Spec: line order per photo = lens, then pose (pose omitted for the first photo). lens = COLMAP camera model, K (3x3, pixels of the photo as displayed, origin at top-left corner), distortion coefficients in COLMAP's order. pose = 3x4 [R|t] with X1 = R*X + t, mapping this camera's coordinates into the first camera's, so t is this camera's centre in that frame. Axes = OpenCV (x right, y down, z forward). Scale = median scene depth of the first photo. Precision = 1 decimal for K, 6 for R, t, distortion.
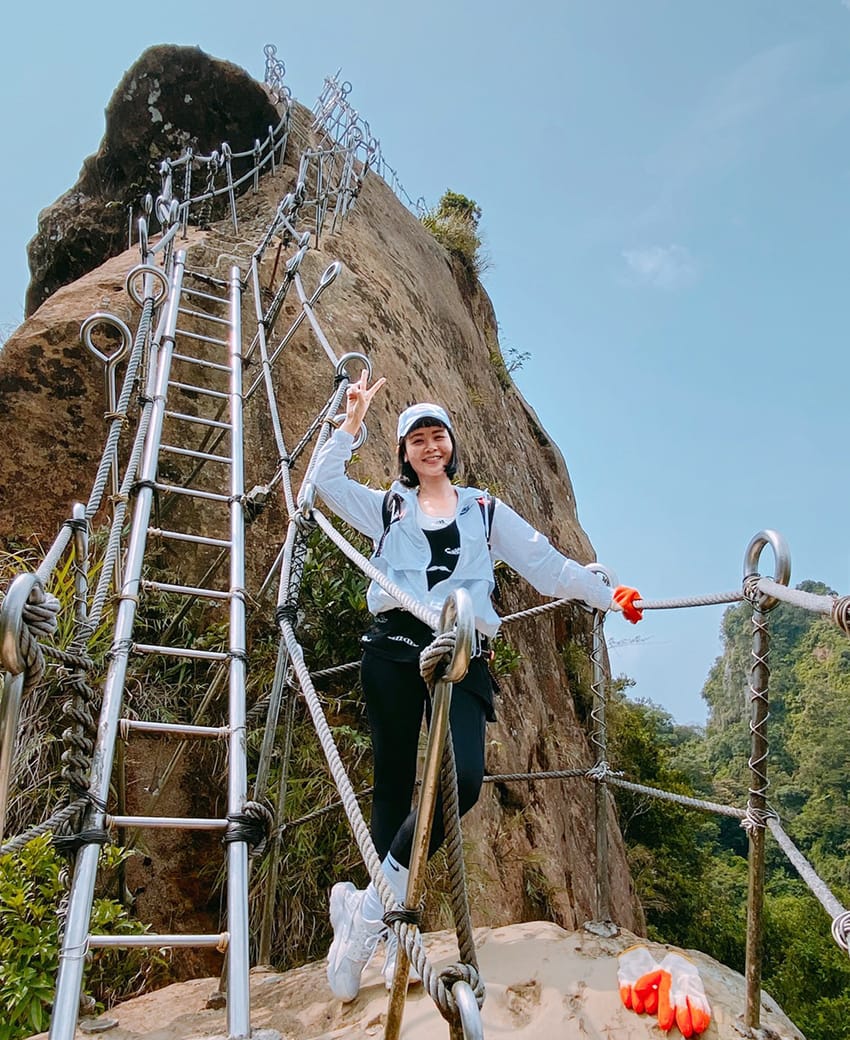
lens RADIAL K [[849.2, 0, 436.1], [0, 849.2, 528.4], [0, 0, 1]] dist [0.078227, -0.115411]
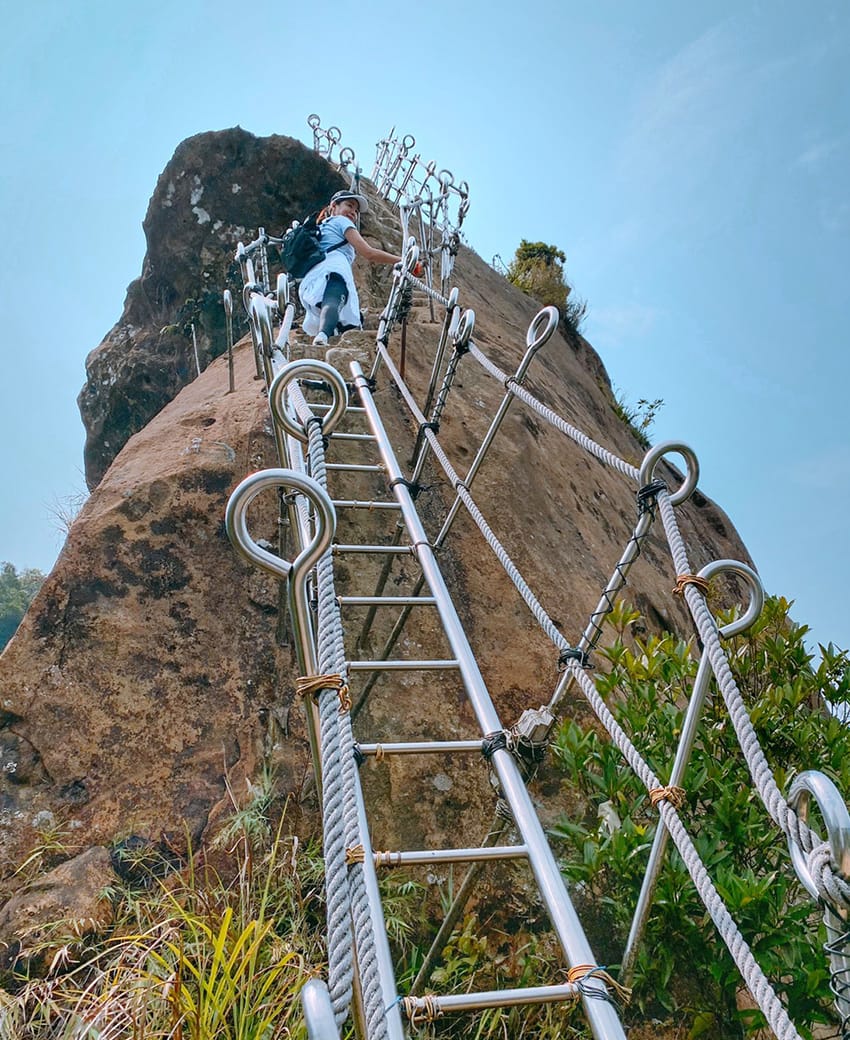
lens RADIAL K [[936.1, 0, 425.0], [0, 936.1, 520.0], [0, 0, 1]] dist [0.057982, -0.175893]
pose [[0.976546, -0.189229, -0.102712, -0.099947], [0.176653, 0.976904, -0.120220, -0.057507], [0.123089, 0.099256, 0.987420, 0.202186]]
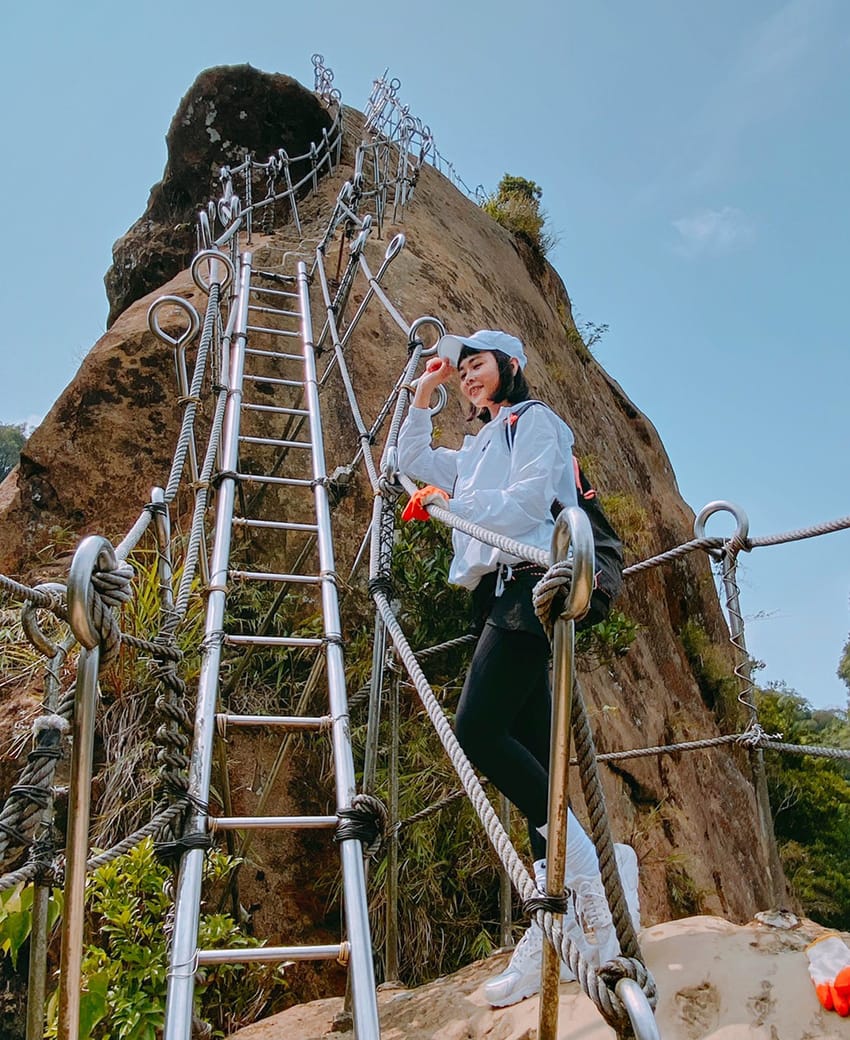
lens RADIAL K [[866.5, 0, 424.1], [0, 866.5, 470.6], [0, 0, 1]] dist [0.093401, -0.140806]
pose [[0.988384, -0.102703, -0.112021, -0.003445], [0.095225, 0.992978, -0.070192, 0.016890], [0.118443, 0.058710, 0.991224, 0.022986]]
